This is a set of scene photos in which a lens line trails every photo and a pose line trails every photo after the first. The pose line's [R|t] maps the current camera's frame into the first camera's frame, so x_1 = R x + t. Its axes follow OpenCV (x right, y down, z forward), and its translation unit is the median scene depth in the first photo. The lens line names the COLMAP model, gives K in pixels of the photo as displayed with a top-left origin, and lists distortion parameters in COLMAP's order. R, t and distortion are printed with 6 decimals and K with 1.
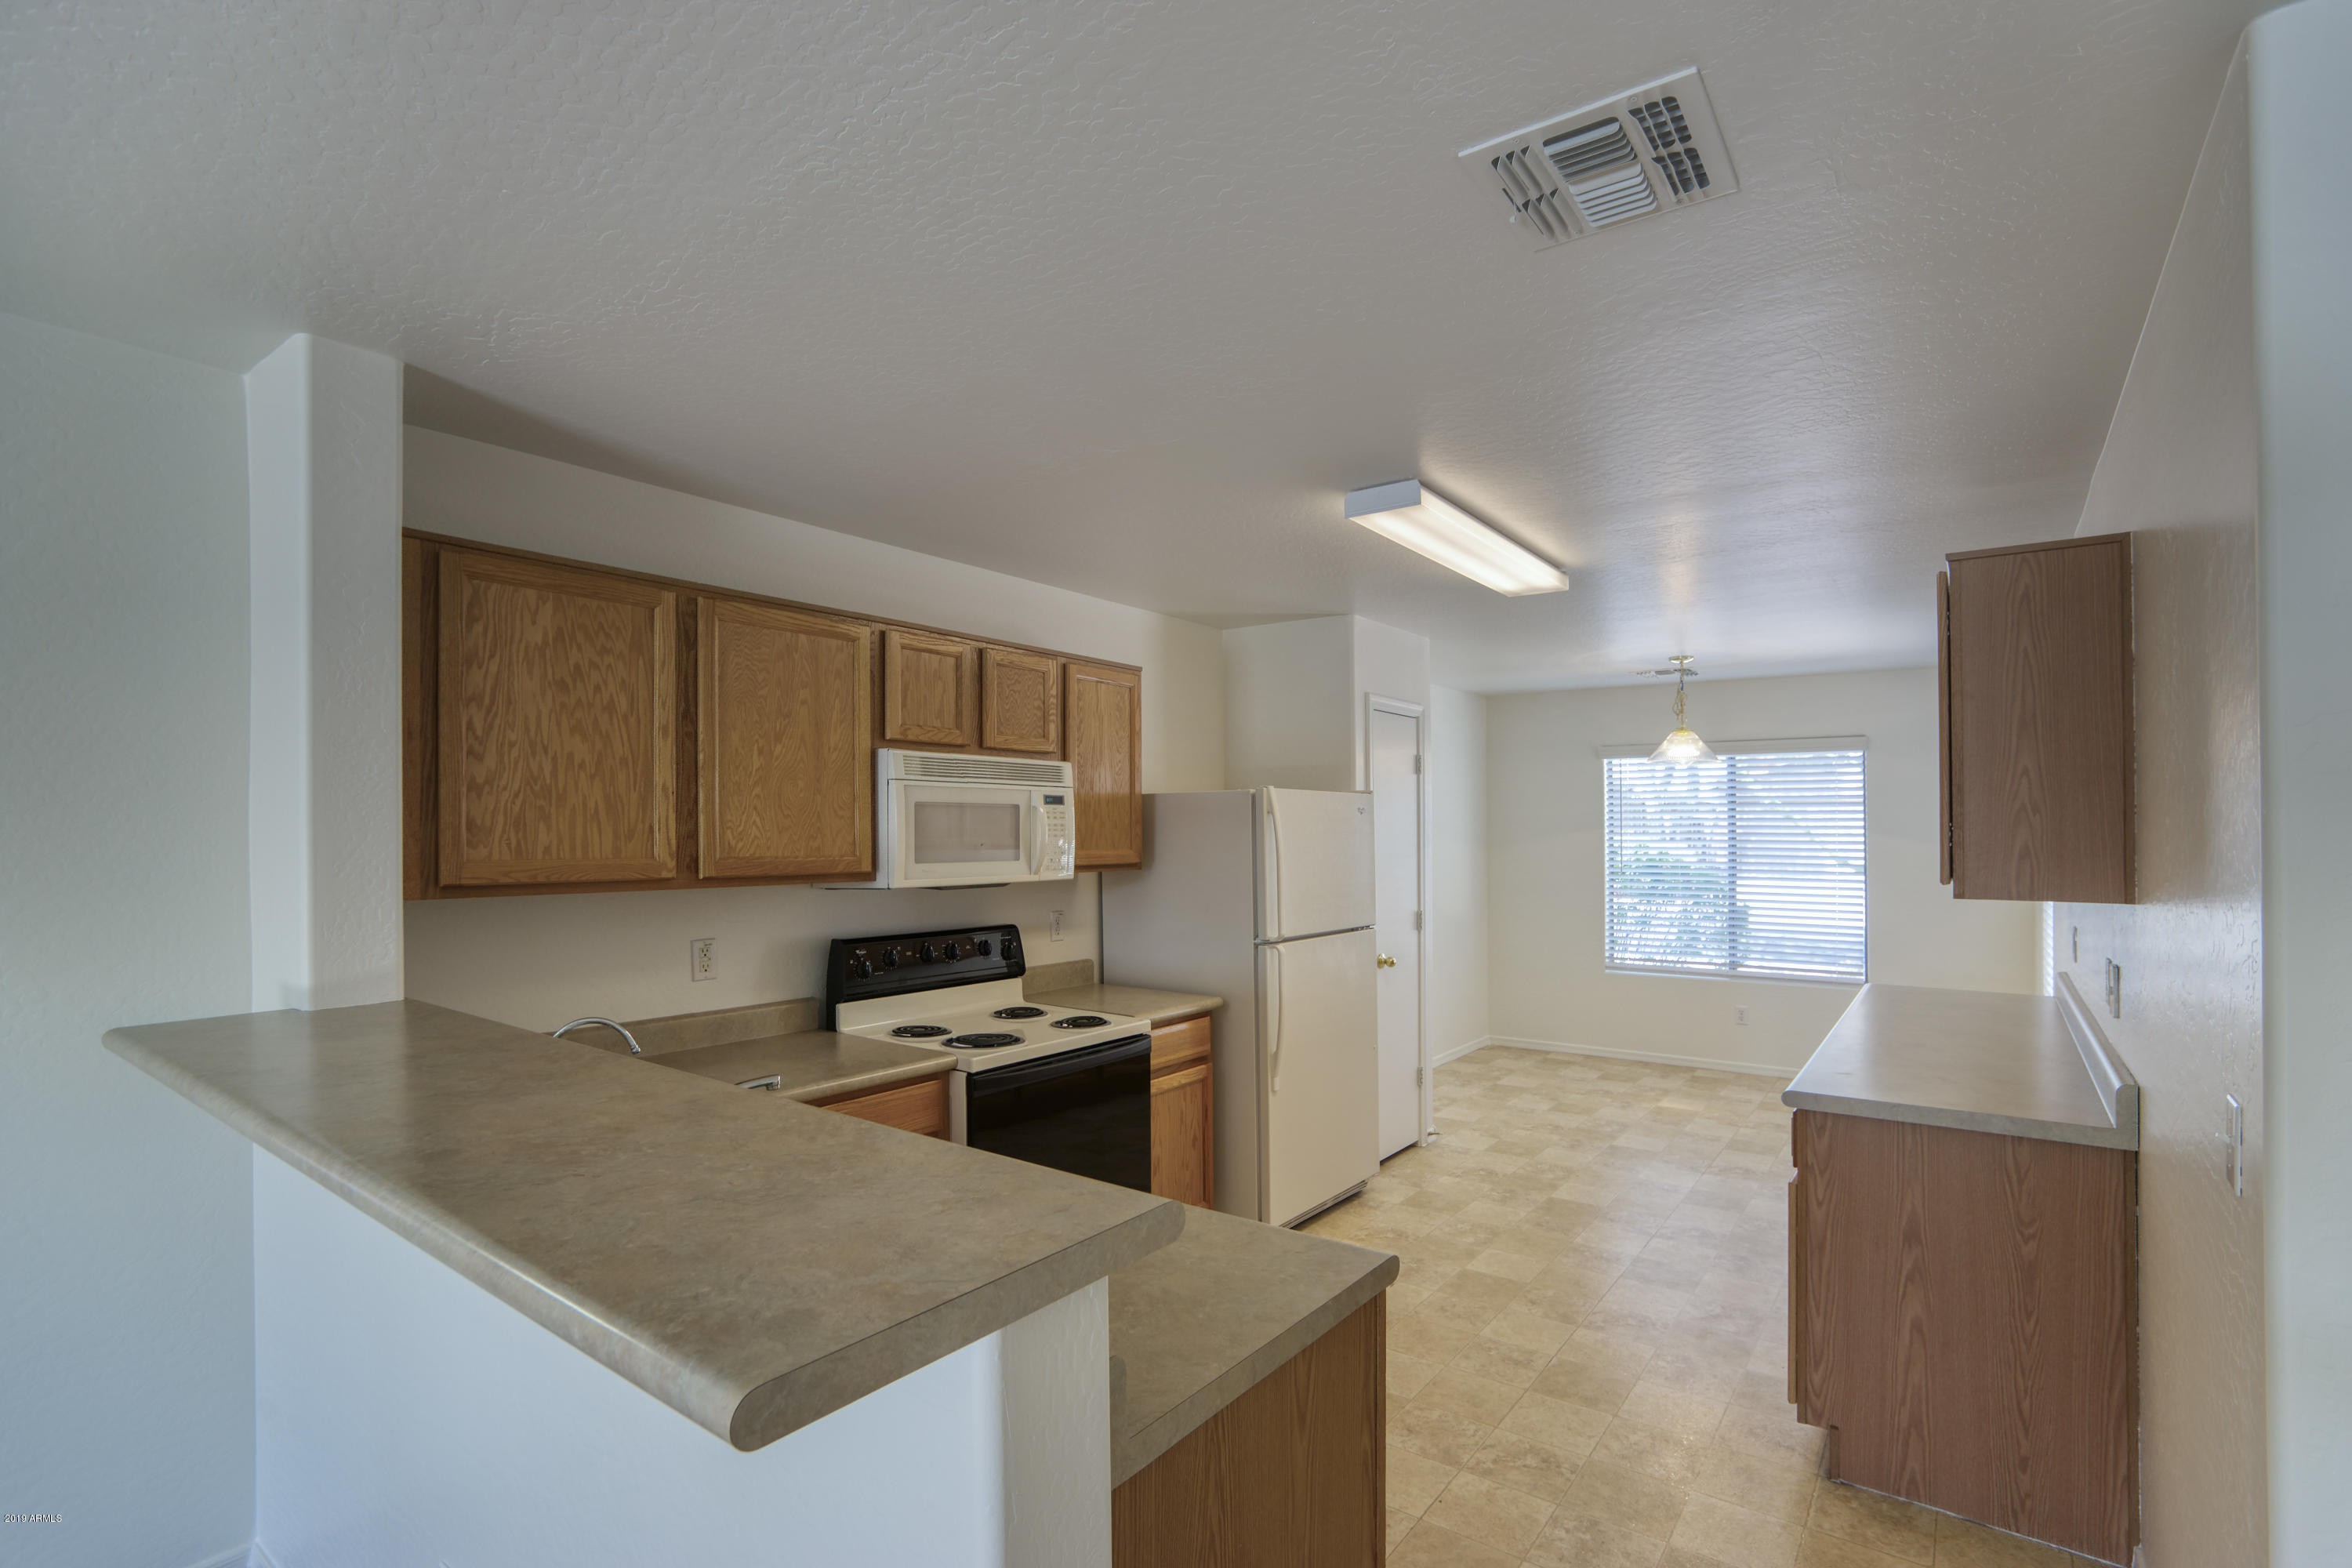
lens RADIAL K [[1107.1, 0, 1136.4], [0, 1107.1, 820.2], [0, 0, 1]] dist [-0.023023, -0.000076]
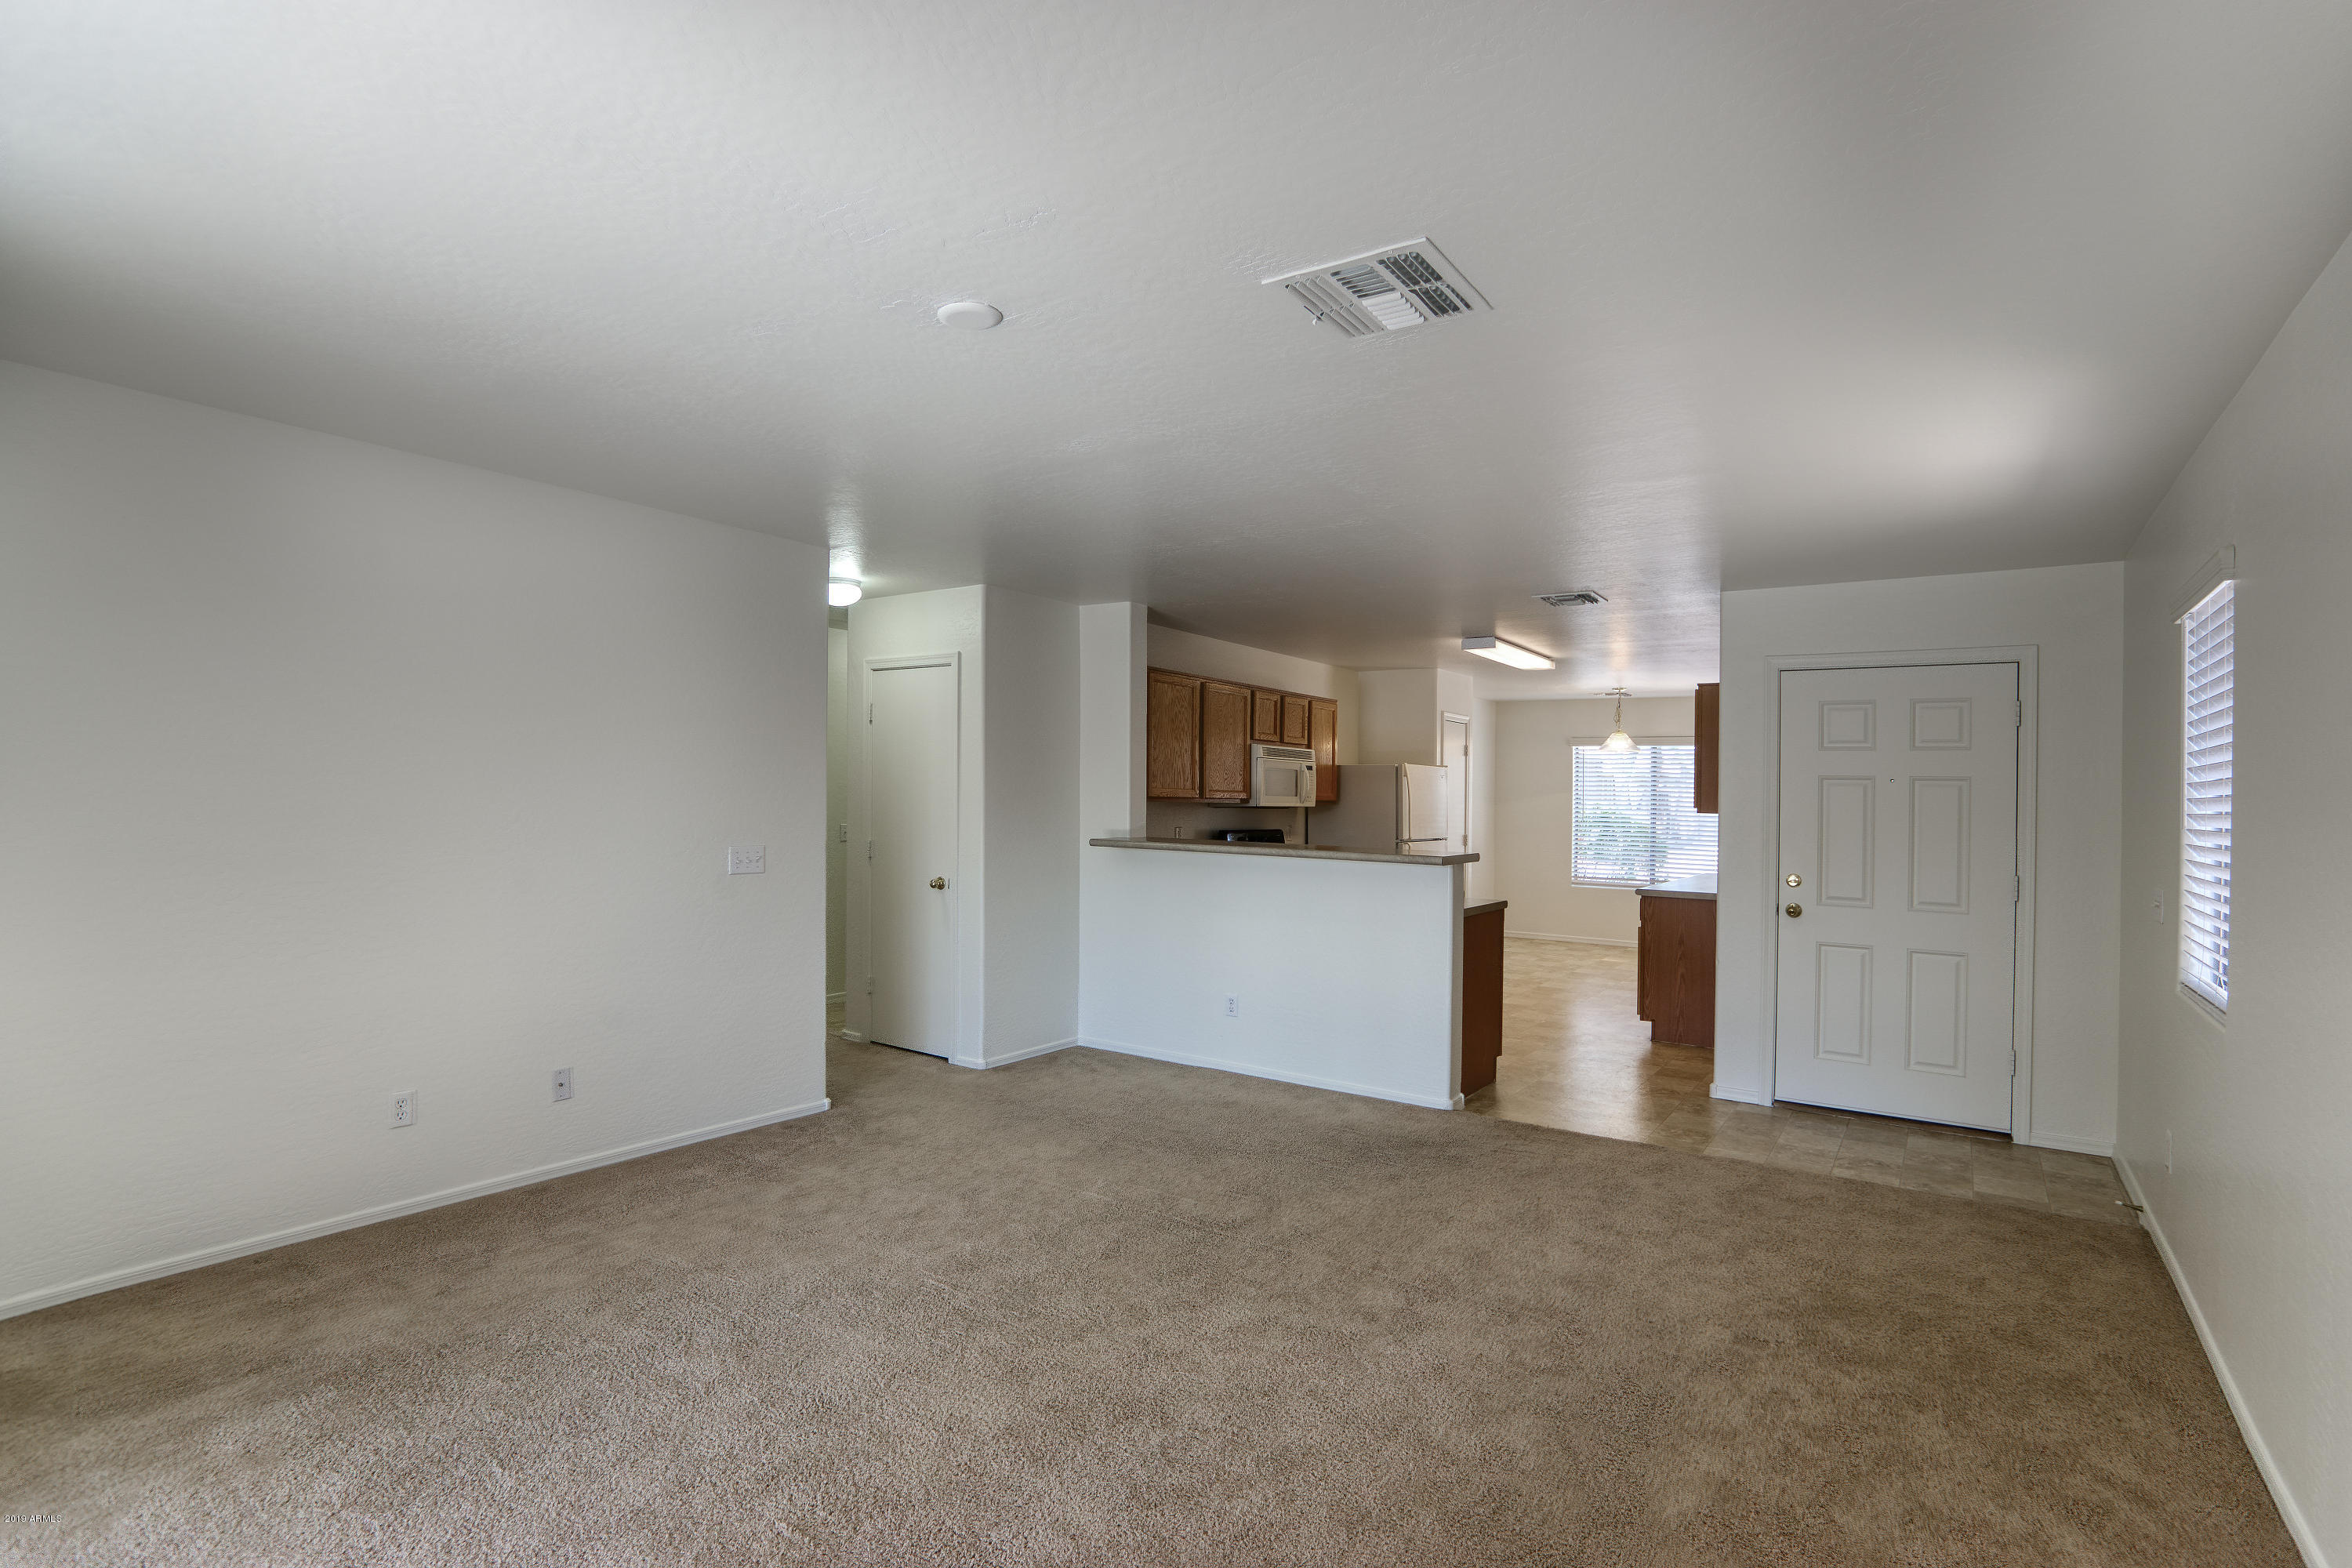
lens RADIAL K [[1173.3, 0, 1176.0], [0, 1173.3, 784.0], [0, 0, 1]] dist [-0.000549, -0.000084]
pose [[0.997338, 0.018682, 0.070478, -0.479224], [-0.018590, 0.999825, -0.001958, 0.020821], [-0.070502, 0.000643, 0.997511, -1.174472]]
